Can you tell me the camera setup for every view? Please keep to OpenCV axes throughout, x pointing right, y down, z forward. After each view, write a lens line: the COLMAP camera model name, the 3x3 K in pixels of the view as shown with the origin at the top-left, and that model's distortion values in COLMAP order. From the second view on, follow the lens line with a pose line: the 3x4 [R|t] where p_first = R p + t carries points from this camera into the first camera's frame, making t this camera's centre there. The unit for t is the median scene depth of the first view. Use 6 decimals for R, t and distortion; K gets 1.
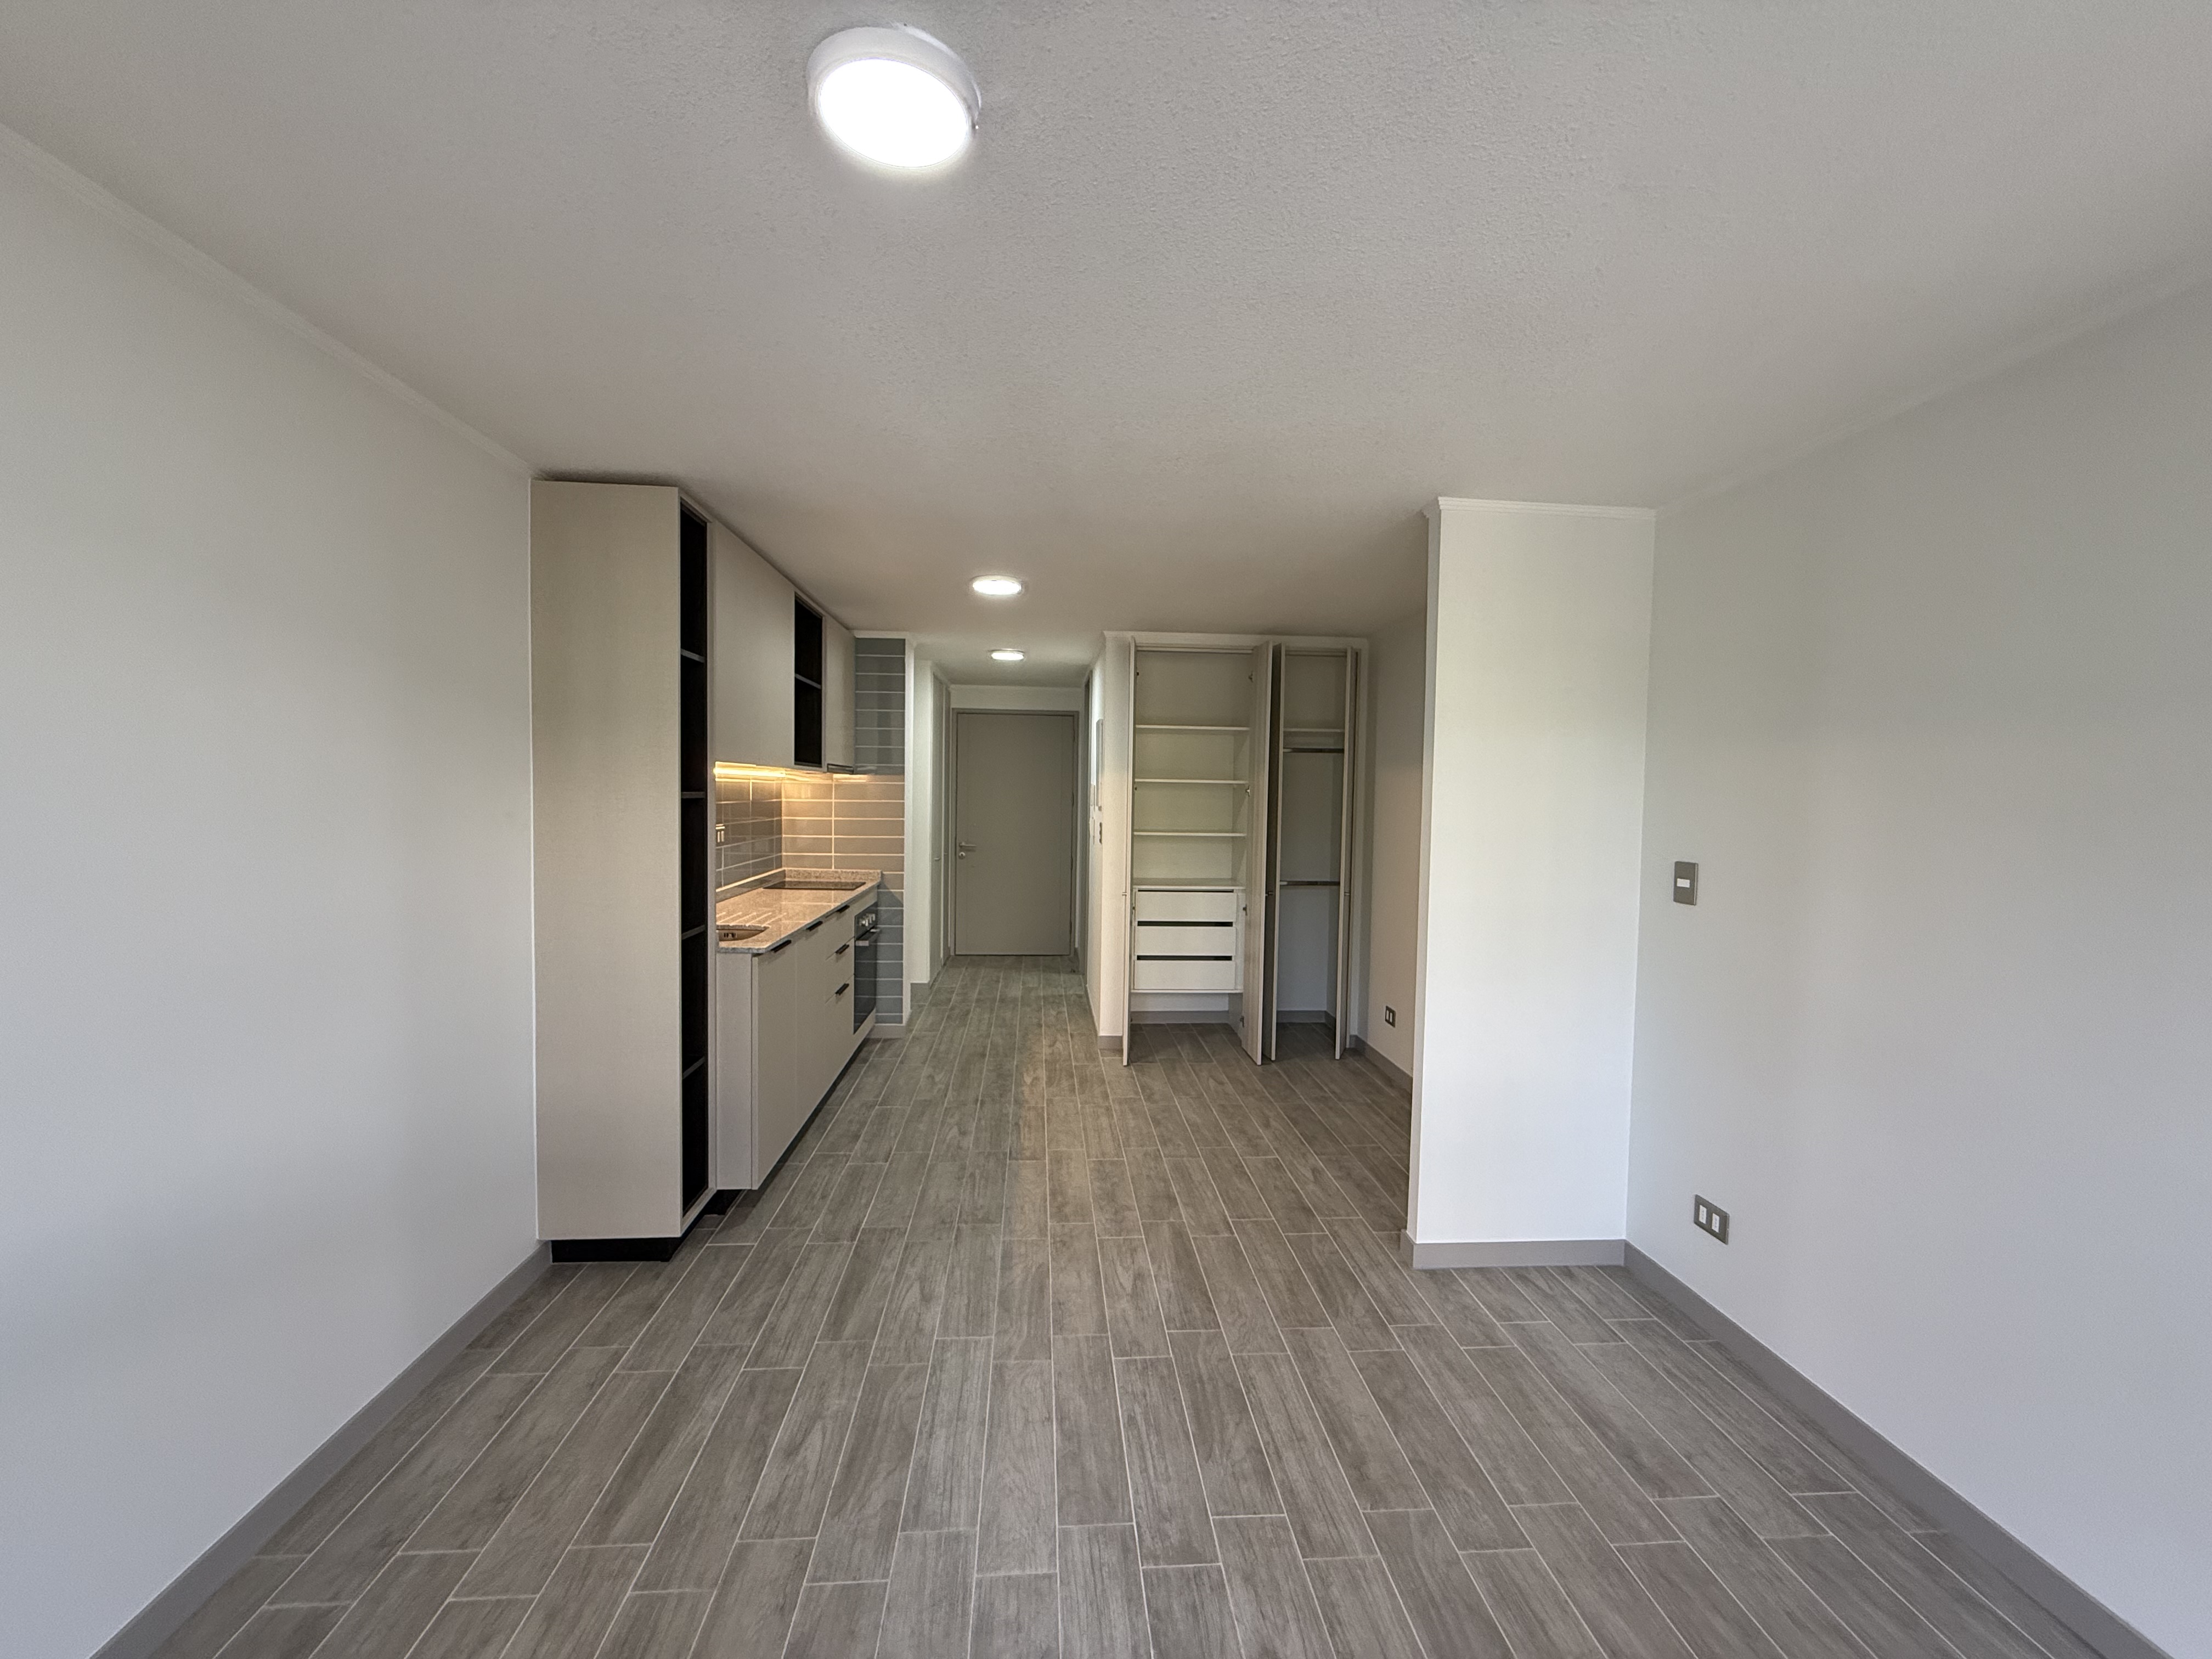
lens RADIAL K [[882.6, 0, 1102.4], [0, 882.6, 828.9], [0, 0, 1]] dist [-0.000925, 0.000424]
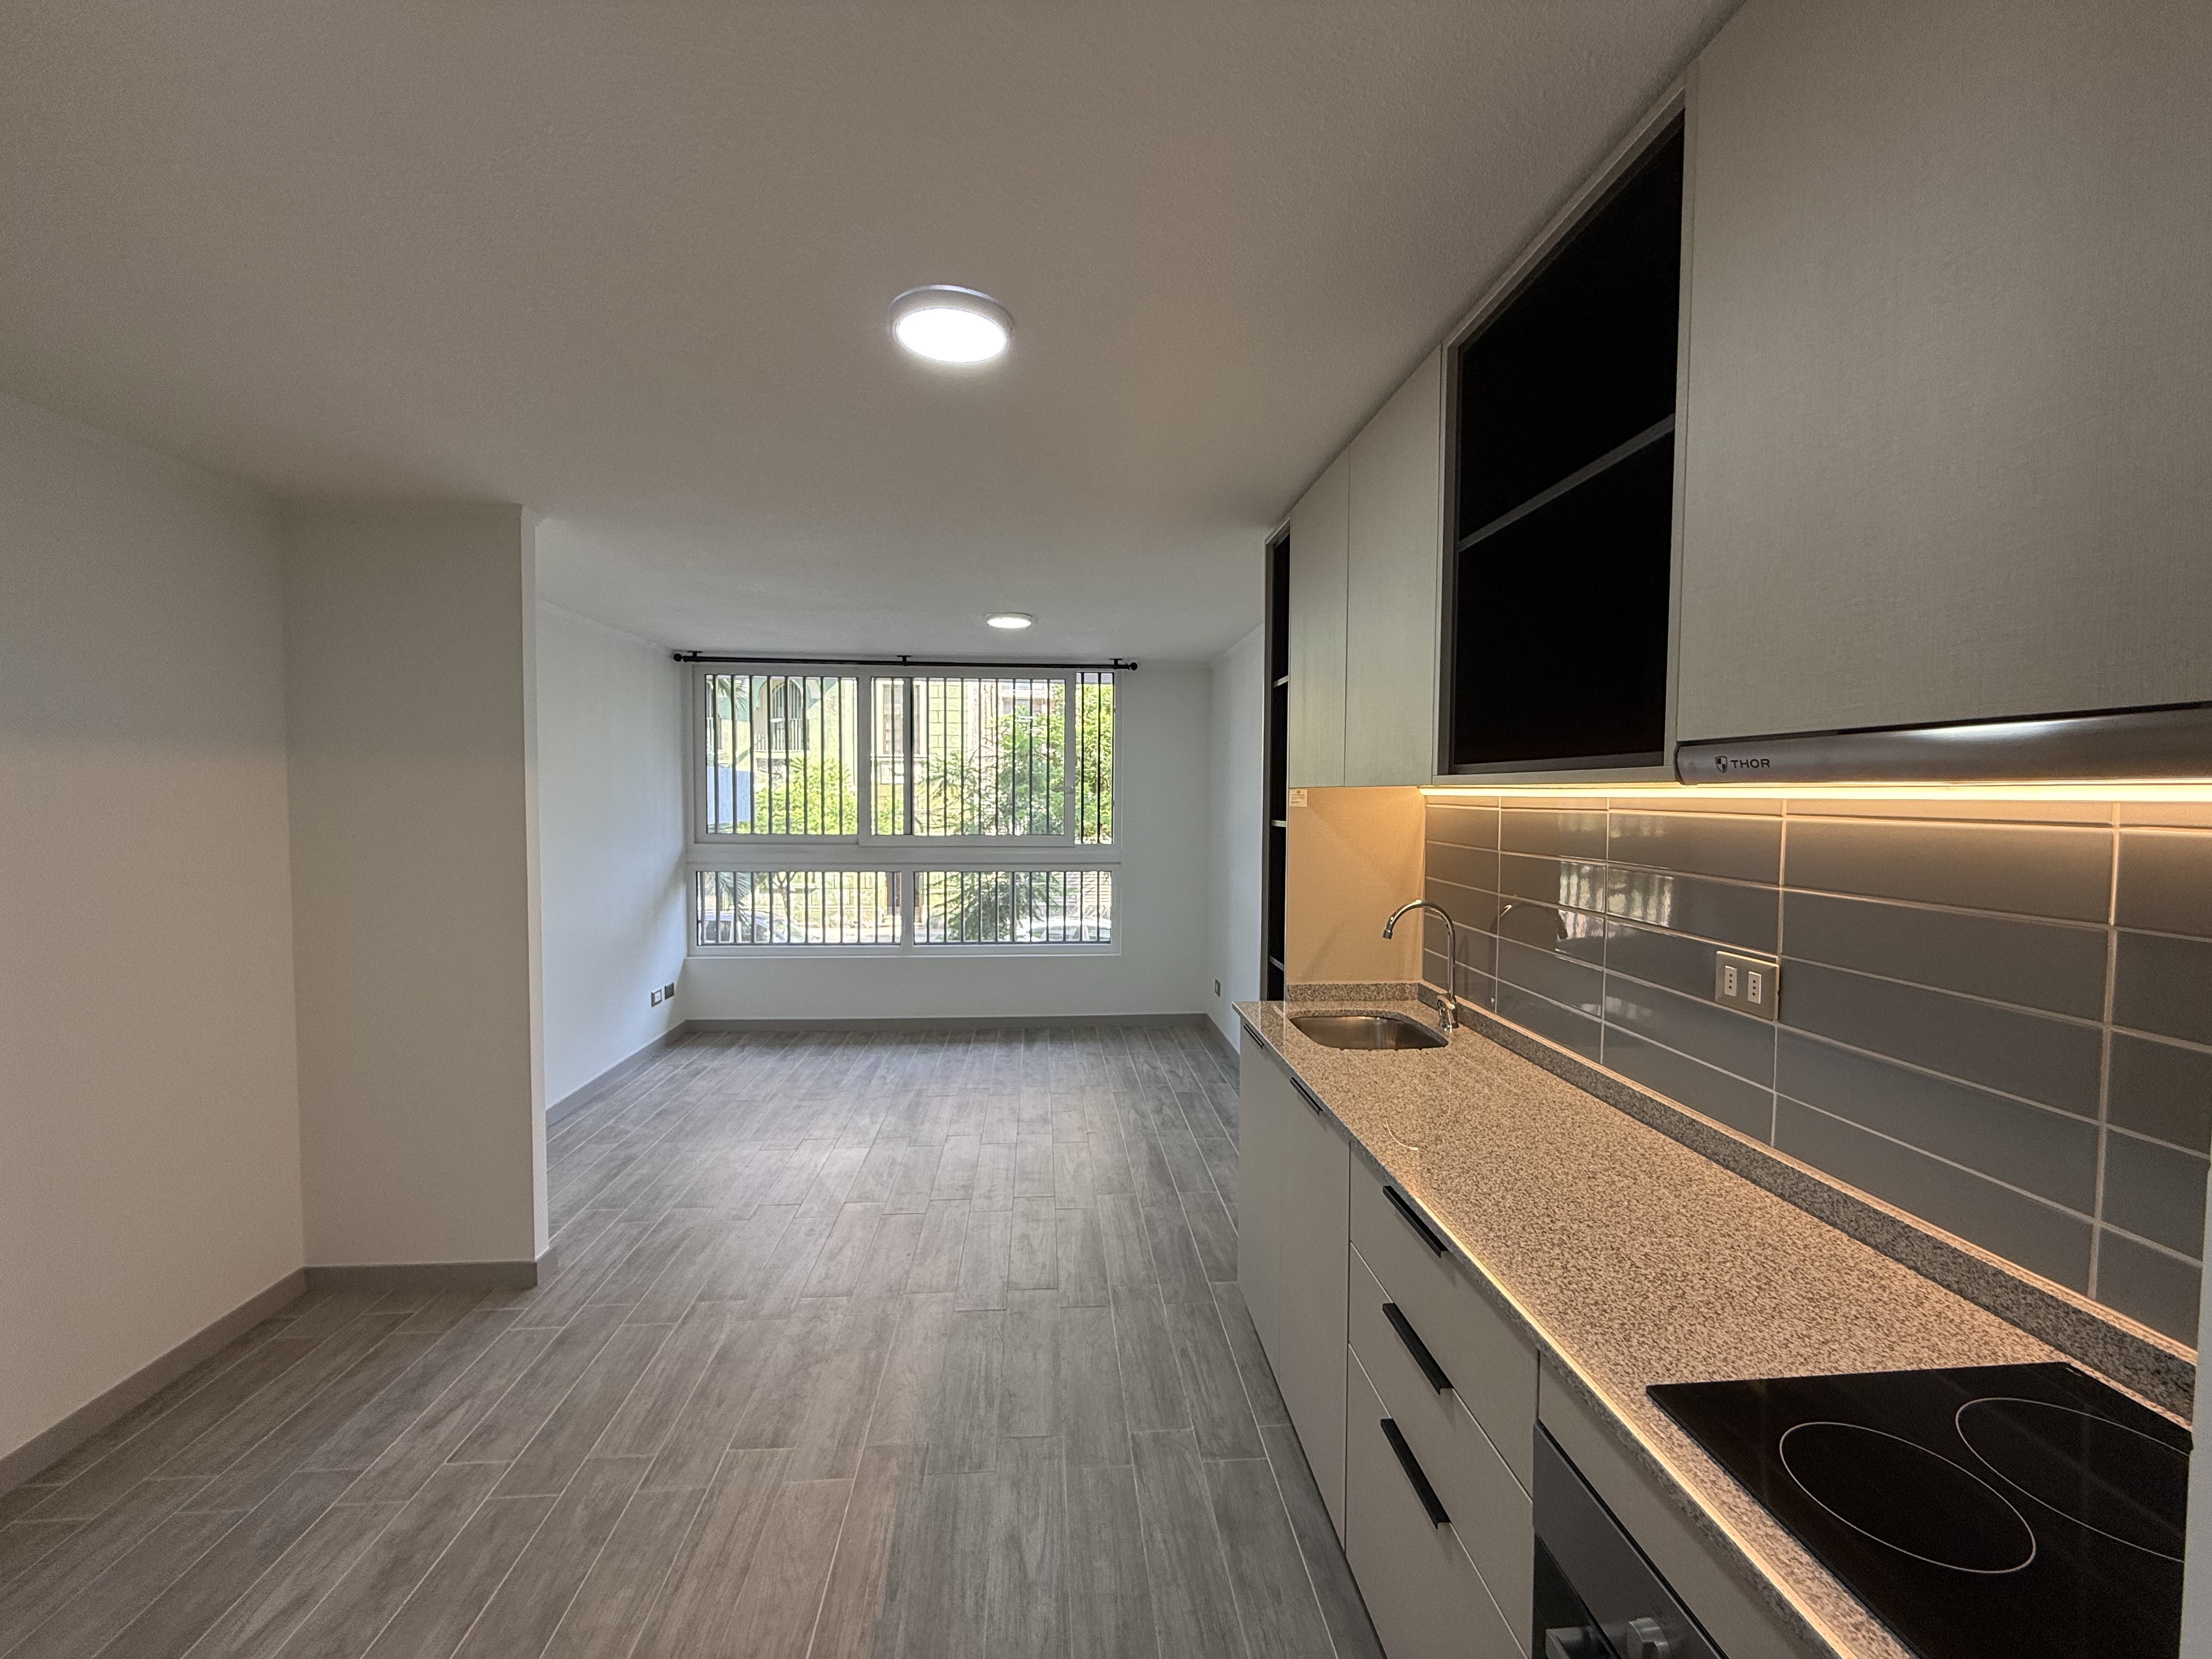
lens RADIAL K [[882.6, 0, 1102.4], [0, 882.6, 828.9], [0, 0, 1]] dist [-0.000925, 0.000424]
pose [[-0.999730, -0.023166, 0.001551, -0.169210], [-0.022958, 0.996303, 0.082783, -0.067934], [-0.003463, 0.082725, -0.996566, 1.232957]]
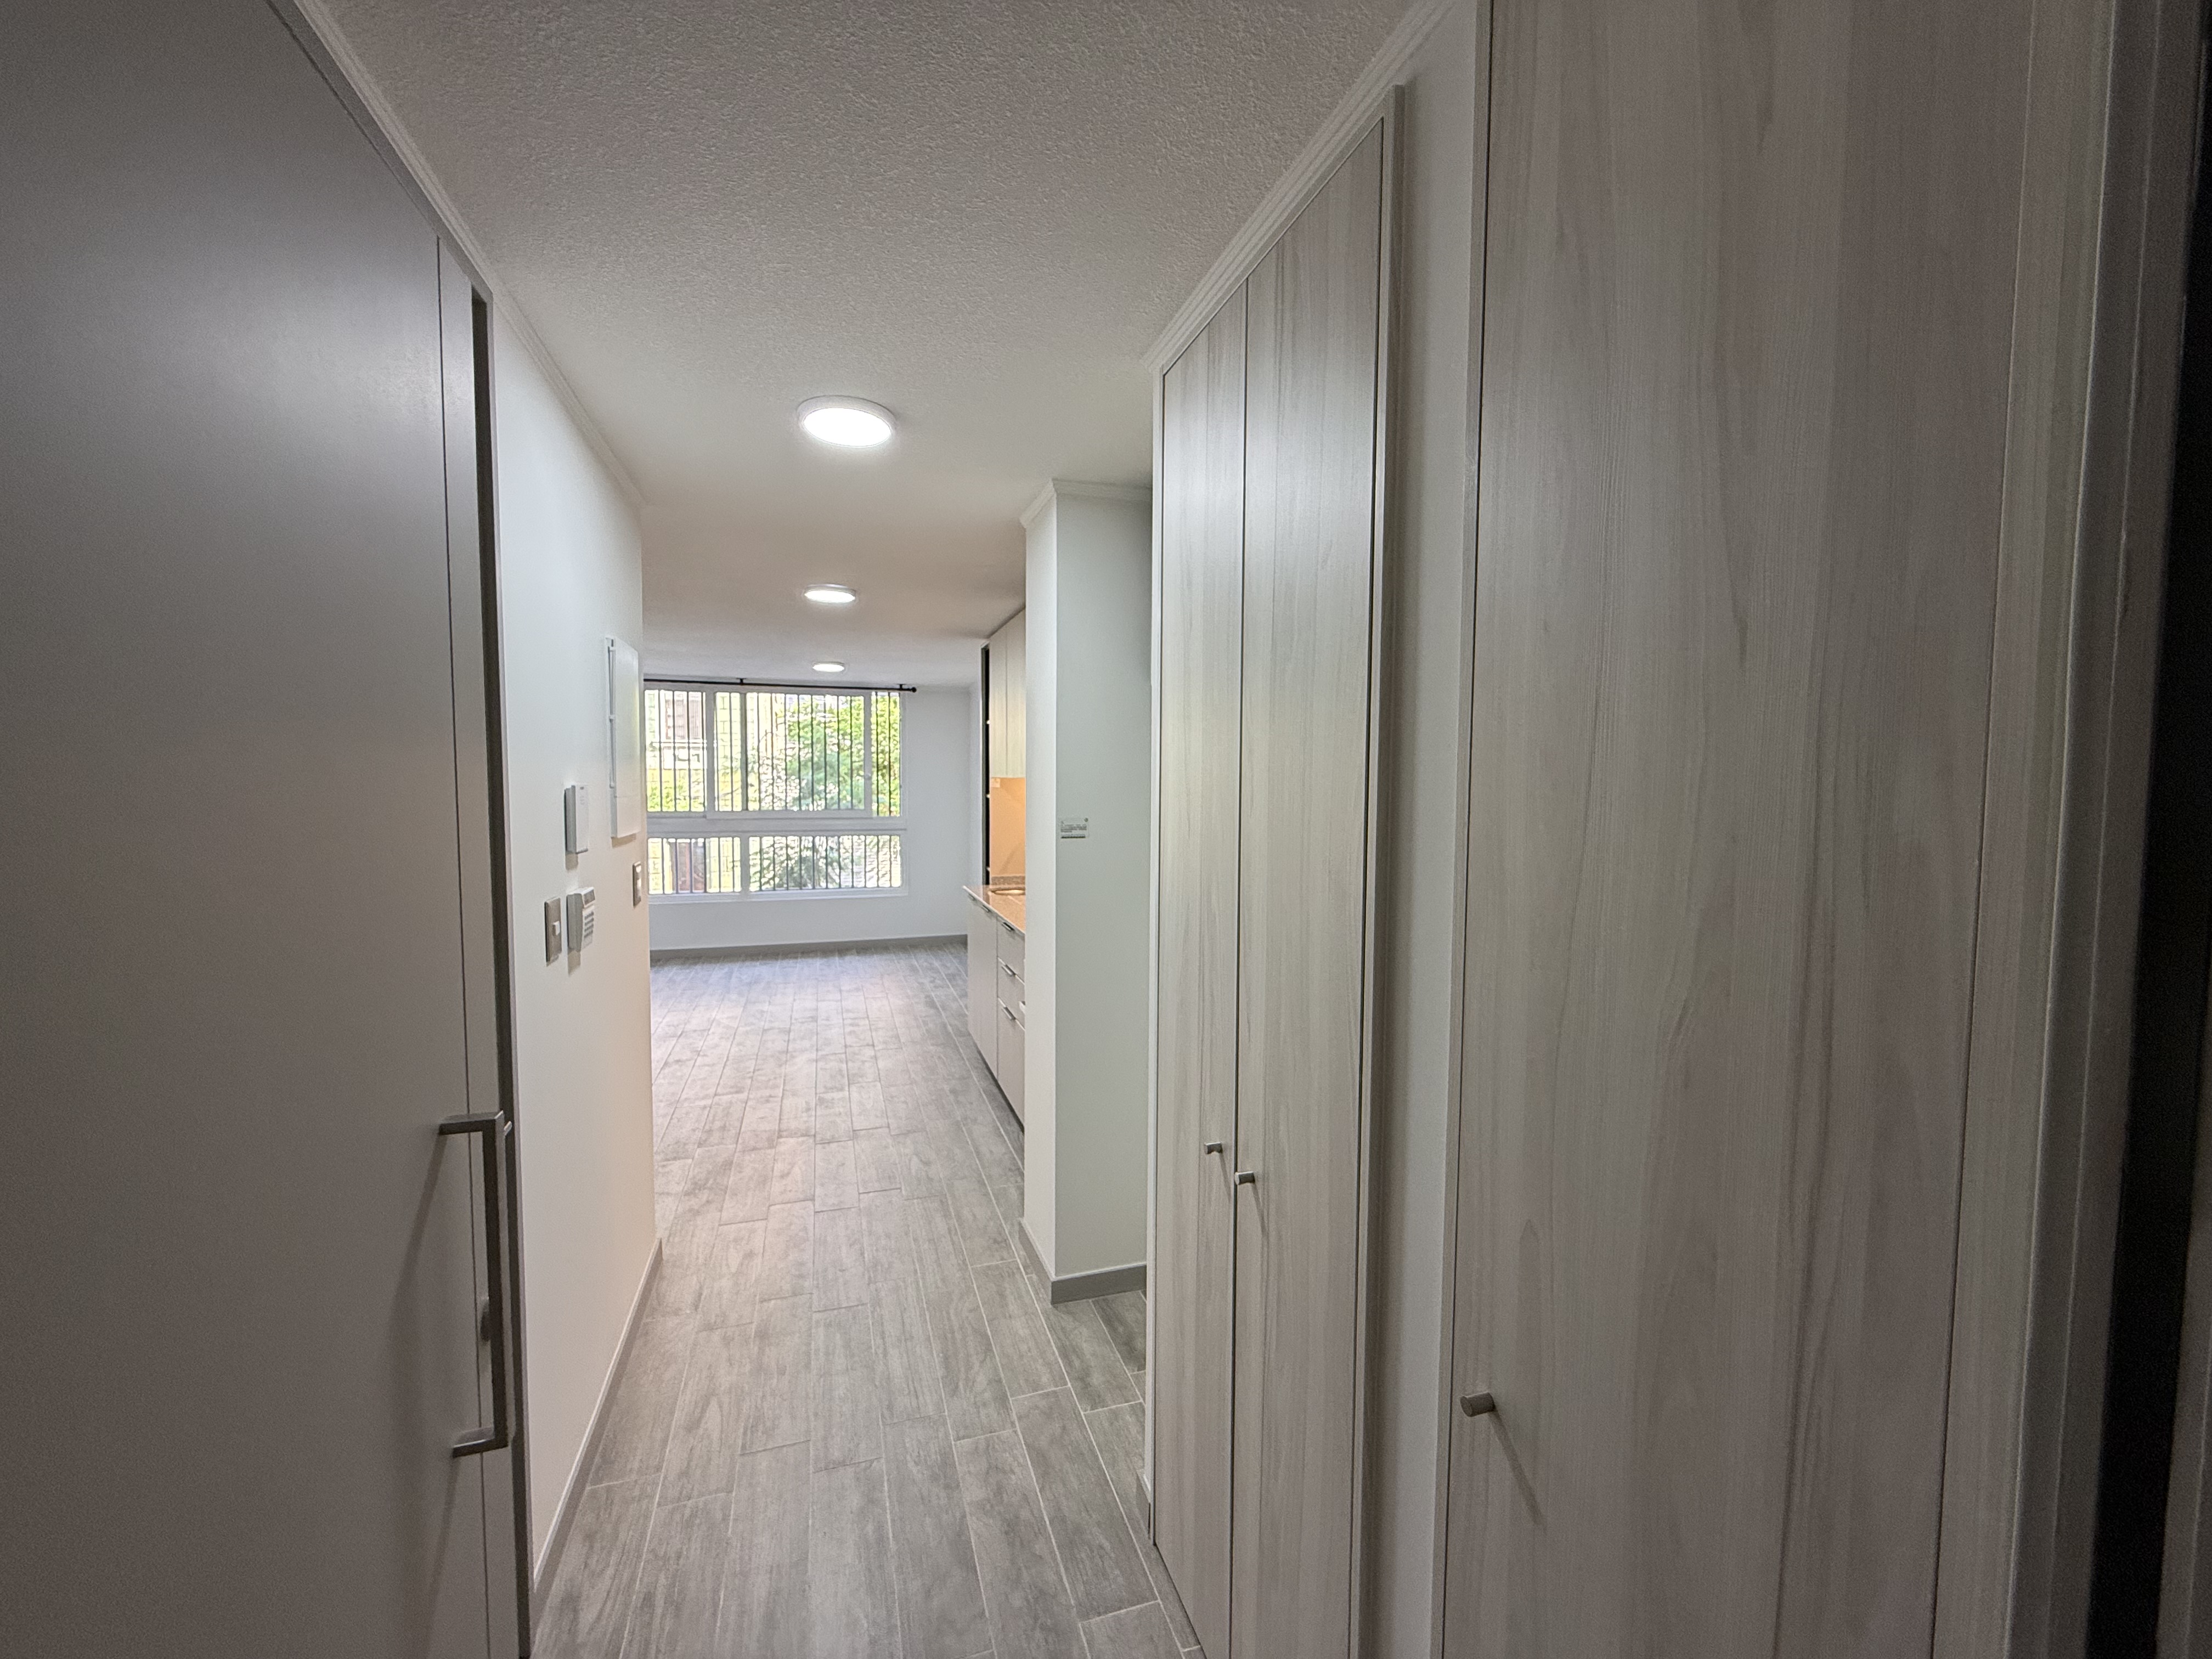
lens RADIAL K [[882.6, 0, 1102.4], [0, 882.6, 828.9], [0, 0, 1]] dist [-0.000925, 0.000424]
pose [[-0.972382, -0.010079, -0.233179, -0.164165], [-0.032778, 0.995063, 0.093676, -0.095804], [0.231084, 0.098732, -0.967911, 1.803363]]
